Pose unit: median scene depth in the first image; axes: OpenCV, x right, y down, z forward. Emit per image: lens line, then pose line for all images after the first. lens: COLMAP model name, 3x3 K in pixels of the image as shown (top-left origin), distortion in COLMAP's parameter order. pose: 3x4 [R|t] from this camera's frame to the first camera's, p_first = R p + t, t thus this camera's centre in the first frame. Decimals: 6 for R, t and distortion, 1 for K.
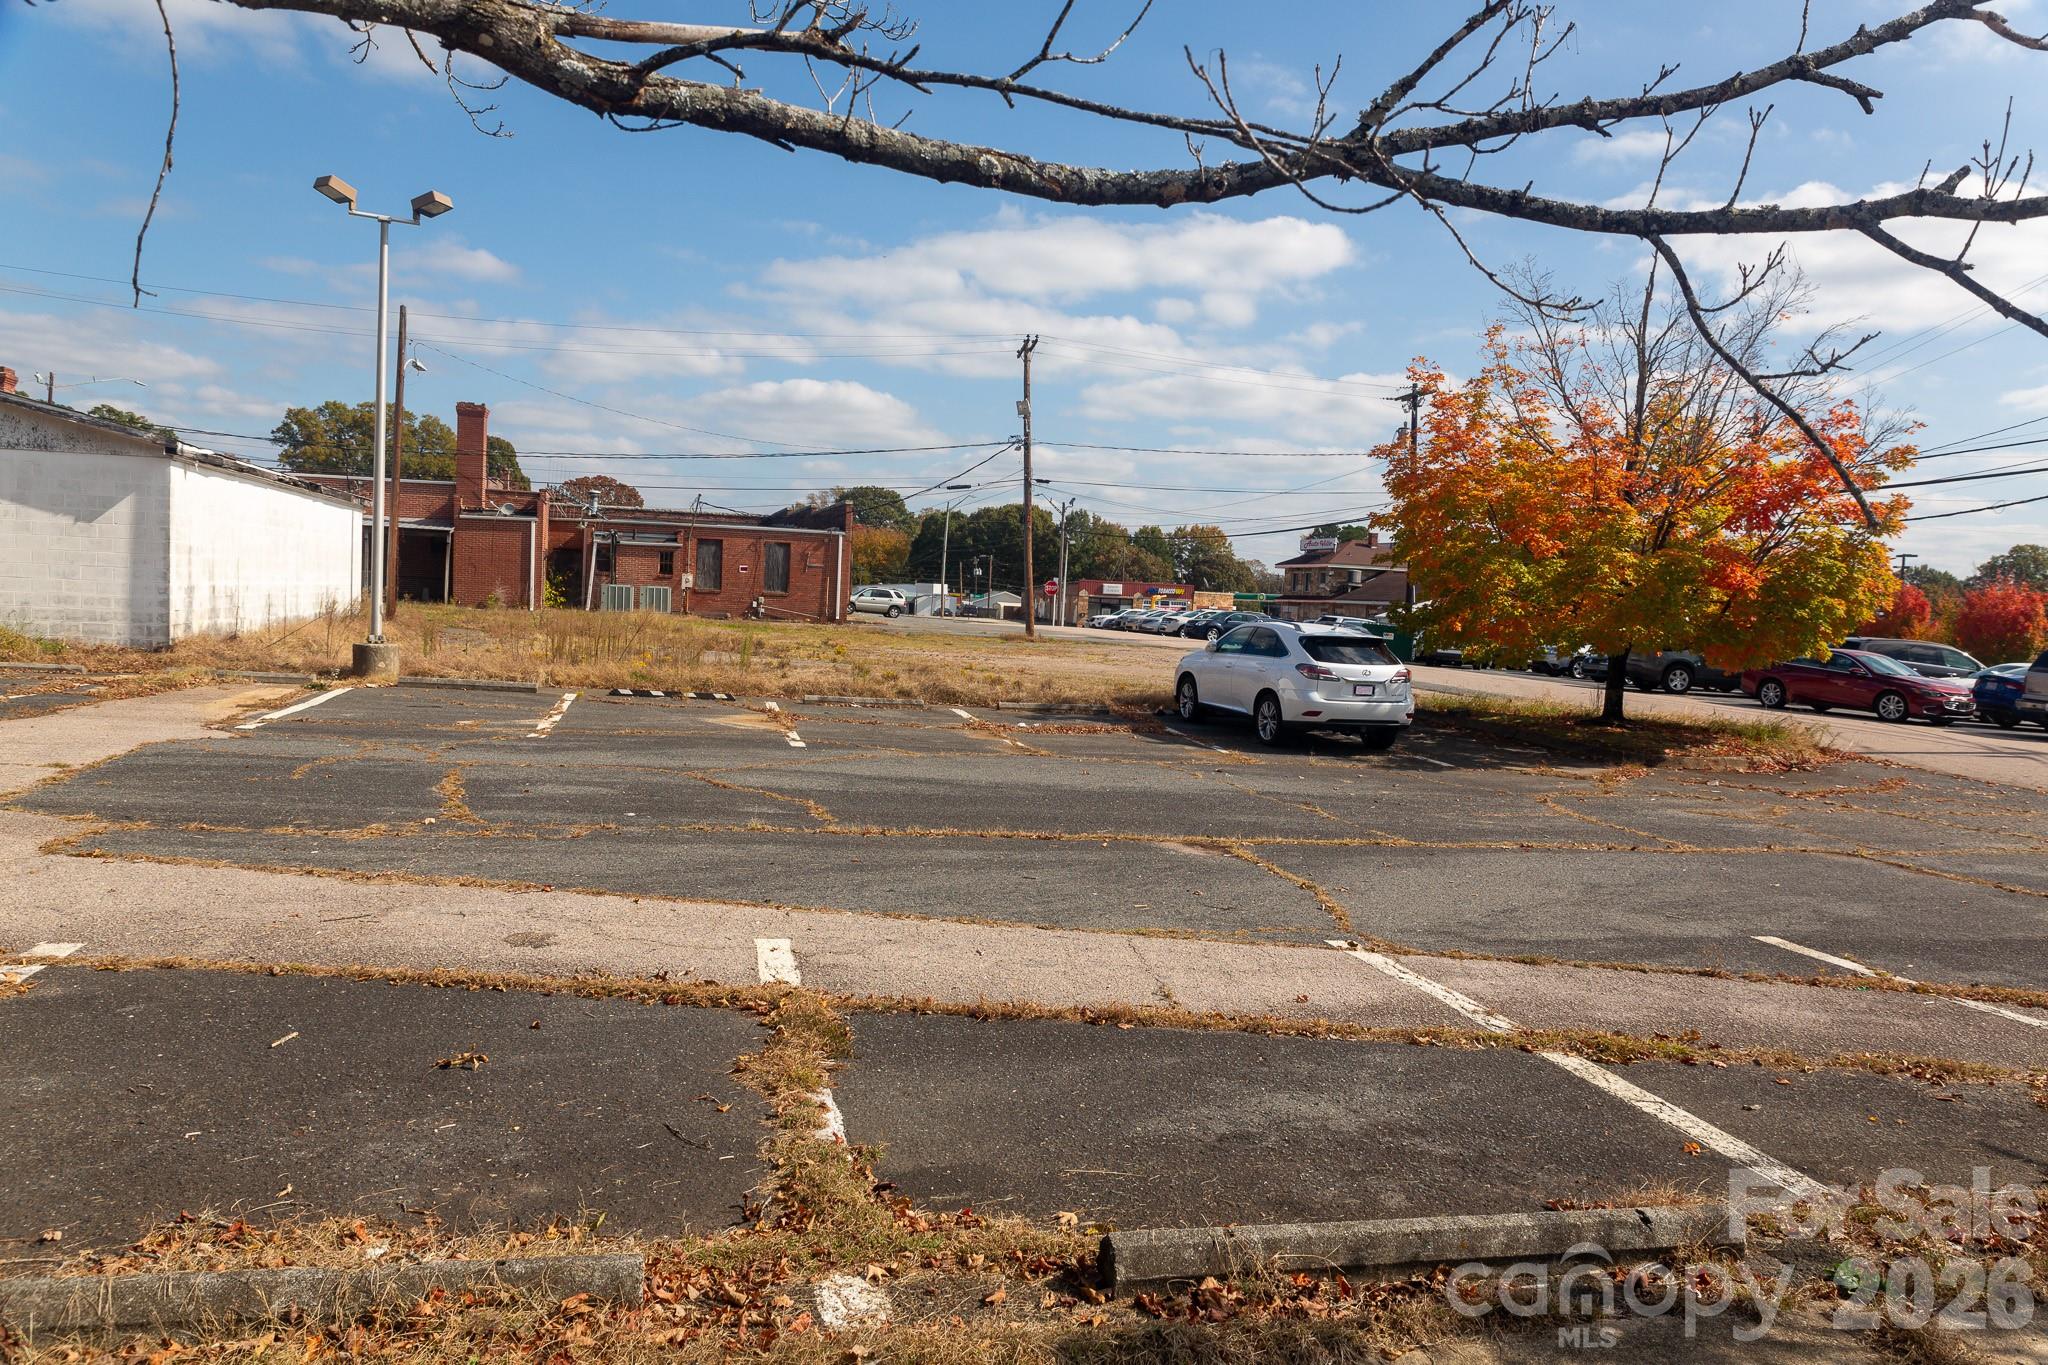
lens RADIAL K [[1384.2, 0, 1024.0], [0, 1384.2, 682.5], [0, 0, 1]] dist [0.003272, -0.017759]
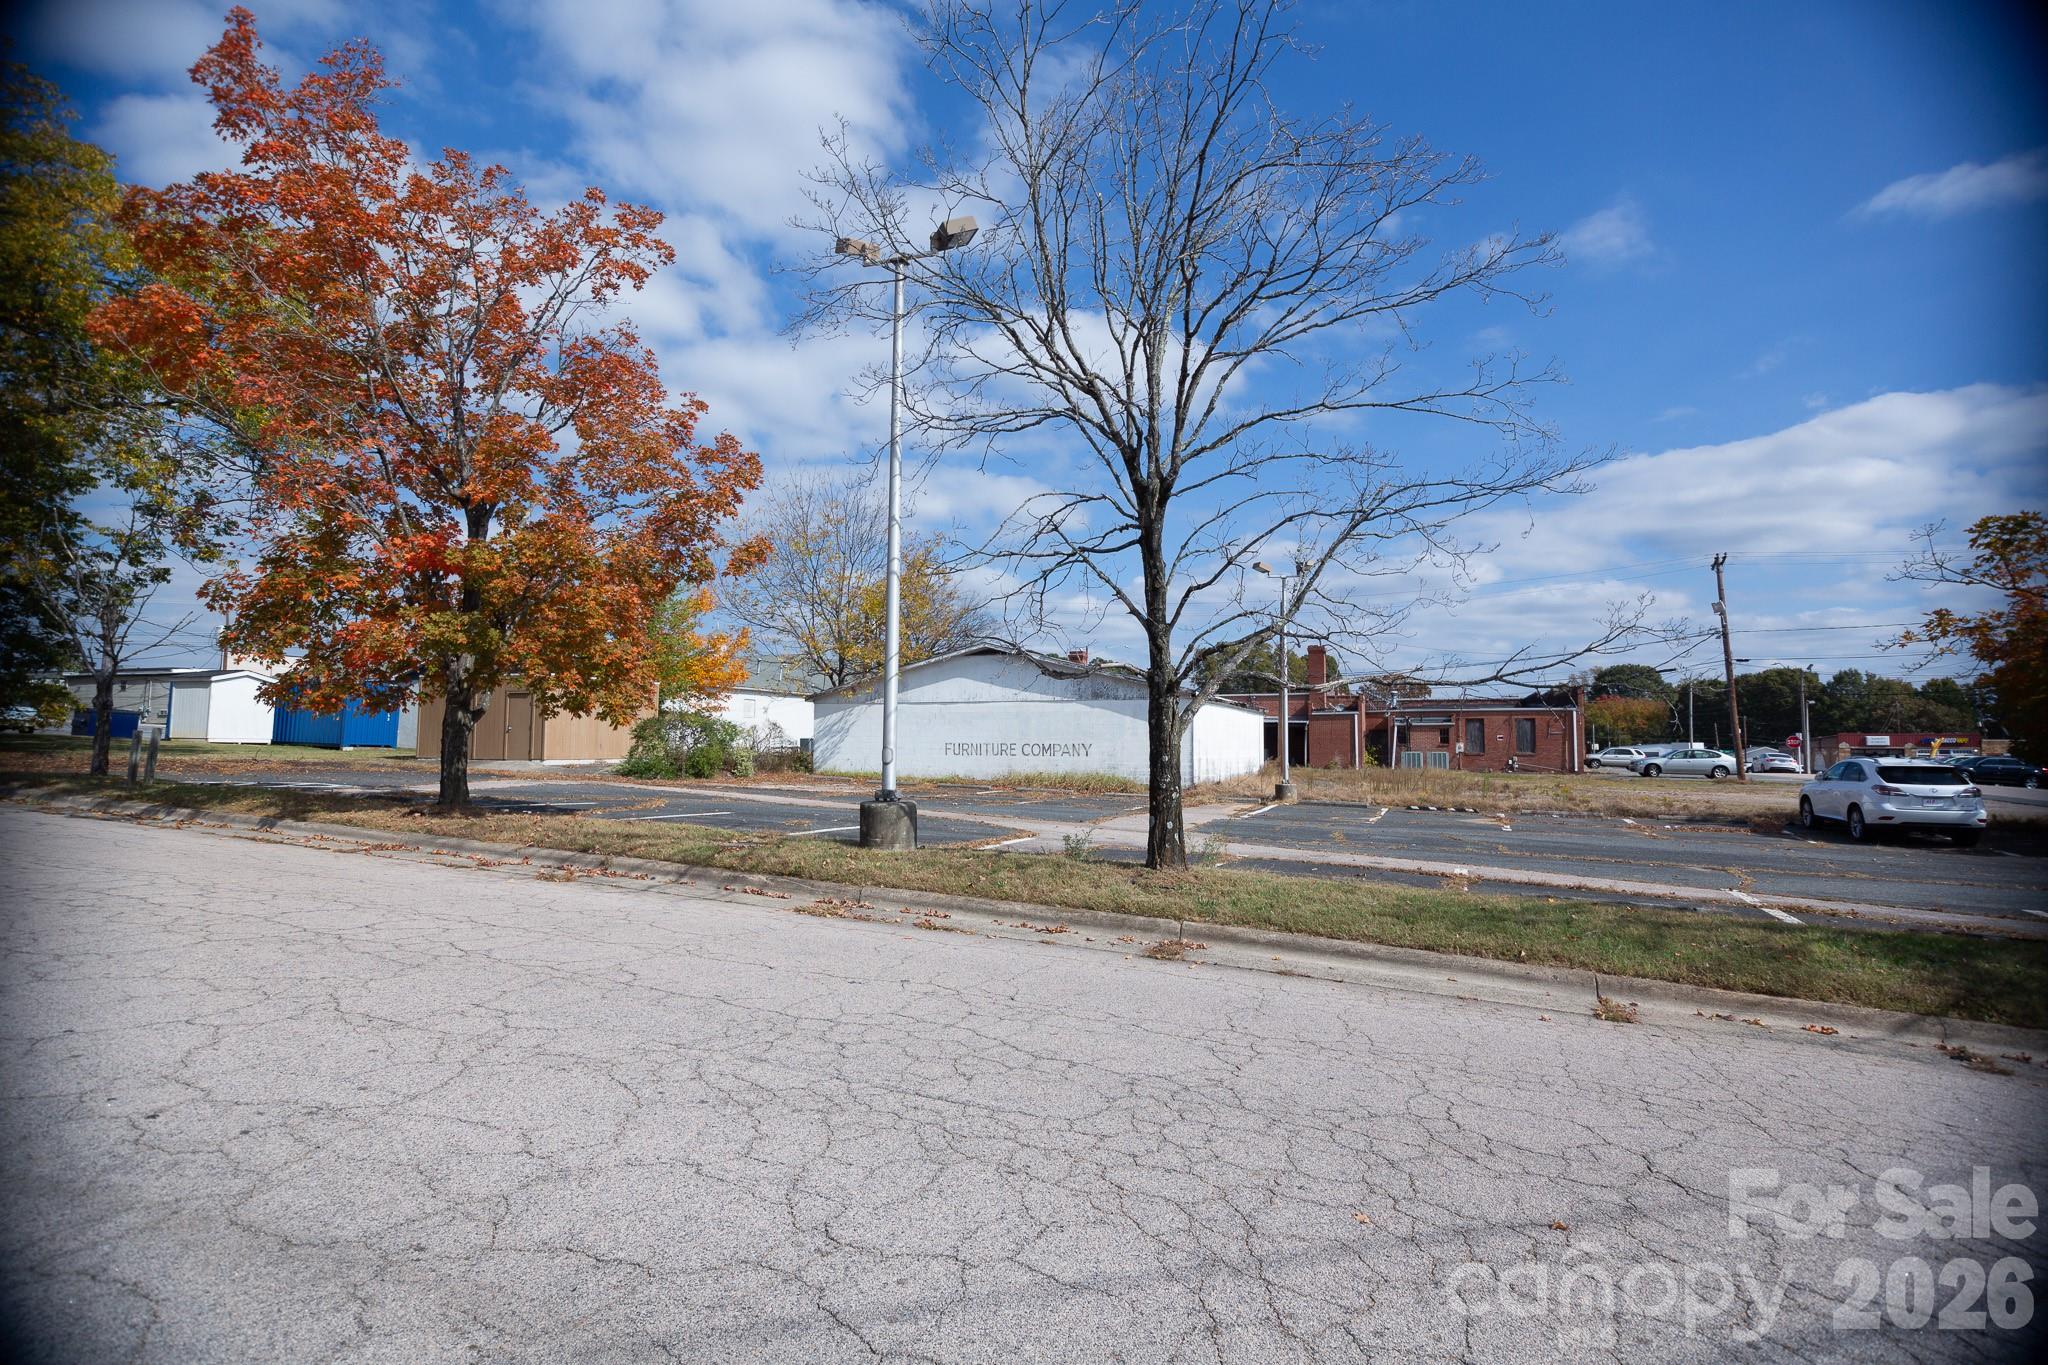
lens RADIAL K [[1018.9, 0, 1025.0], [0, 1018.9, 674.8], [0, 0, 1]] dist [0.009000, 0.002444]
pose [[0.795721, -0.082528, -0.600015, 0.135386], [-0.007486, 0.989257, -0.145993, 0.035452], [0.605617, 0.120661, 0.786555, -0.424989]]
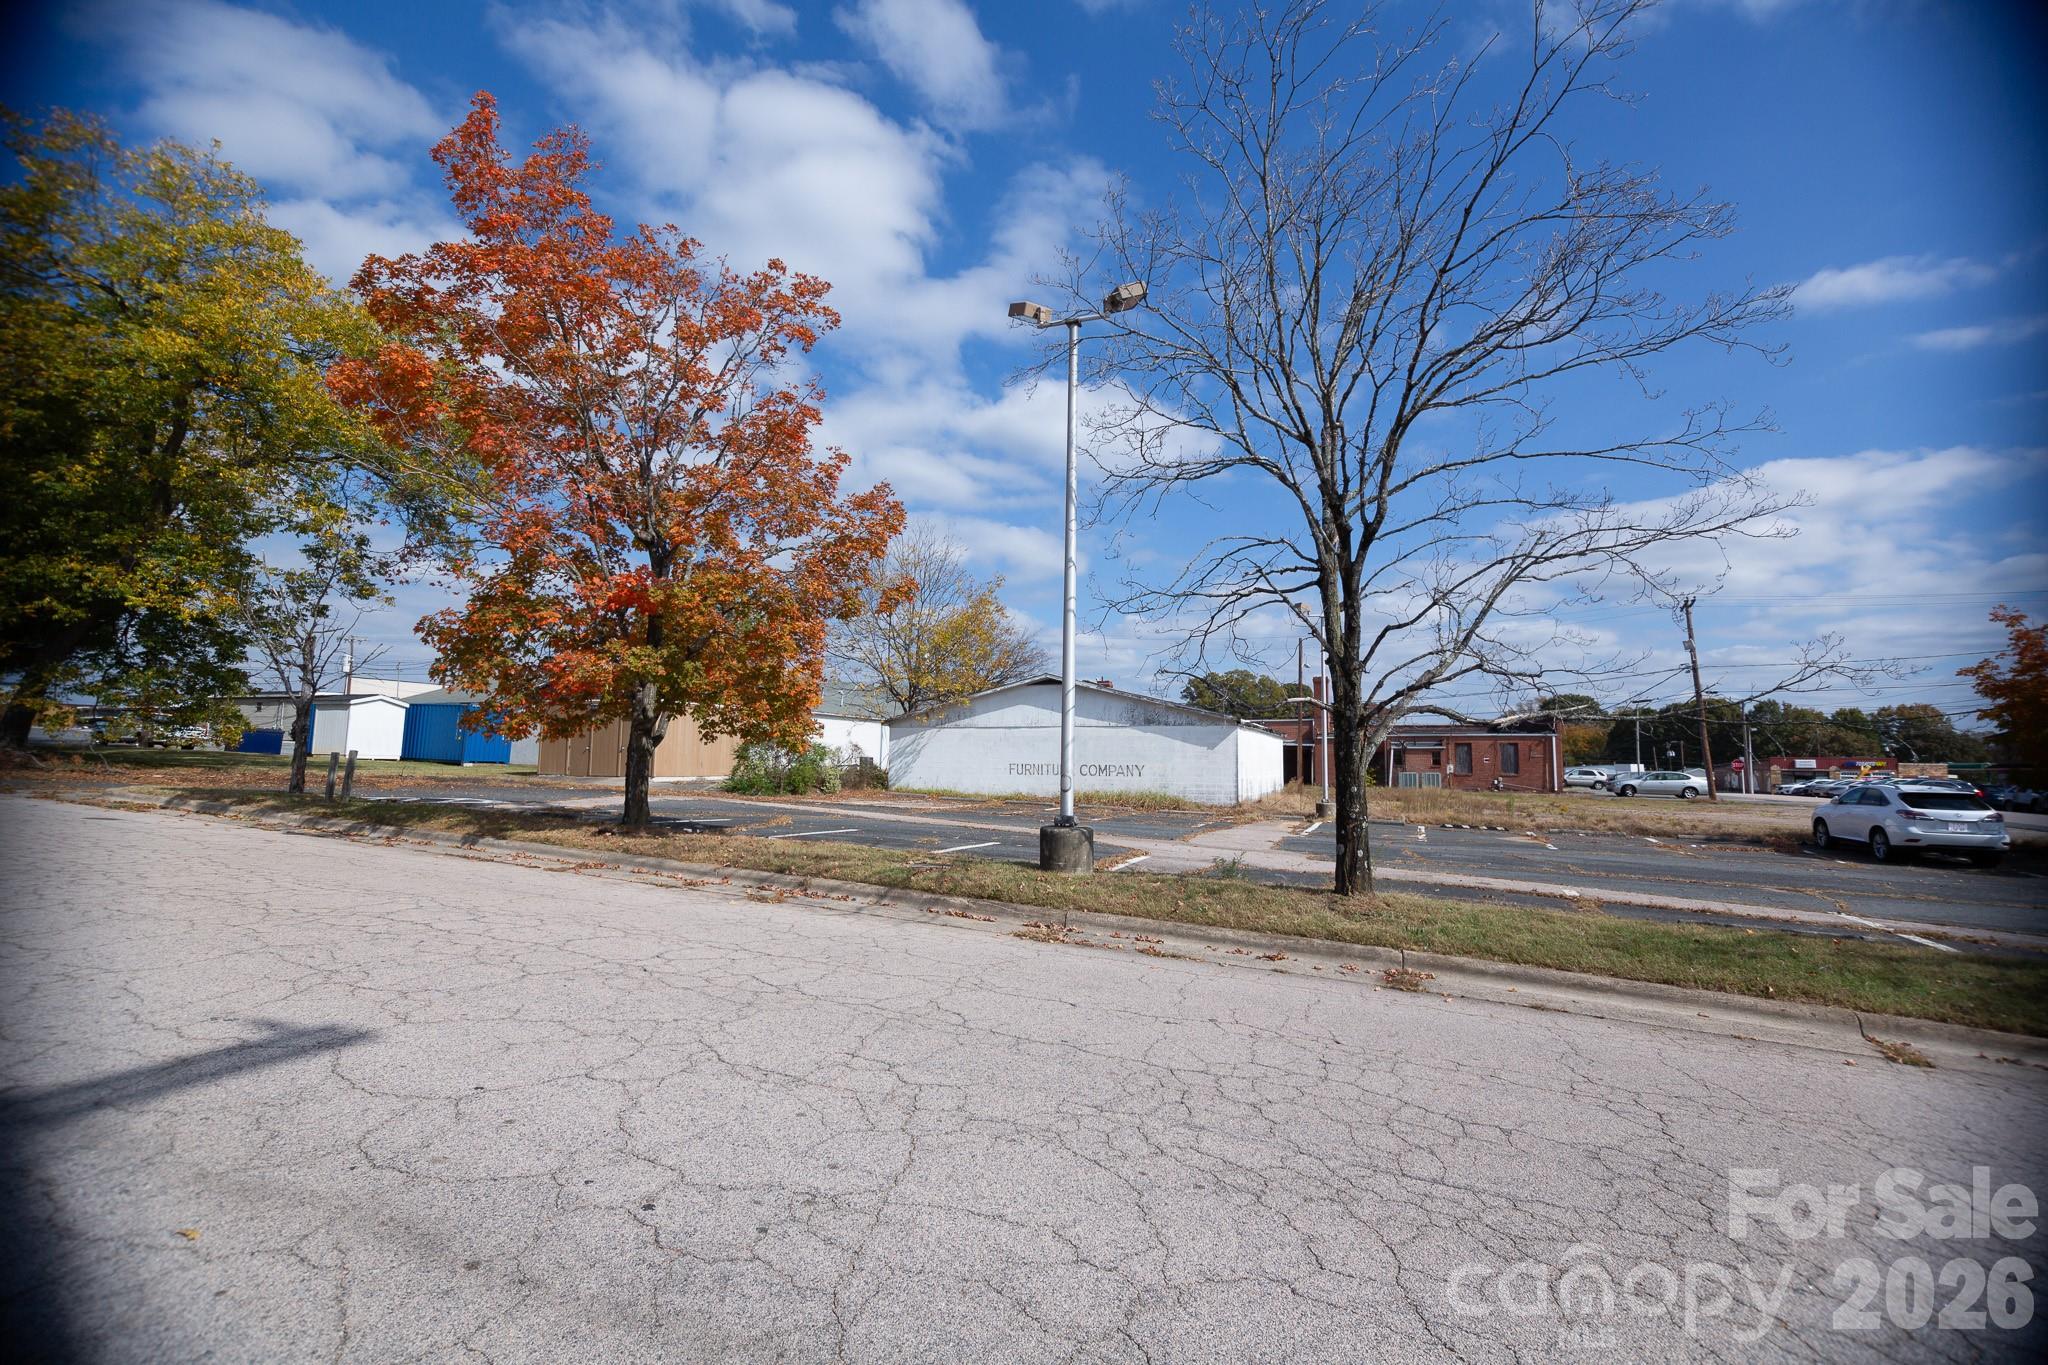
lens RADIAL K [[894.7, 0, 1025.9], [0, 894.7, 677.5], [0, 0, 1]] dist [0.005843, 0.000502]
pose [[0.791426, -0.094002, -0.603994, 0.037479], [-0.013706, 0.985127, -0.171279, 0.027057], [0.611112, 0.143833, 0.778367, -0.454156]]
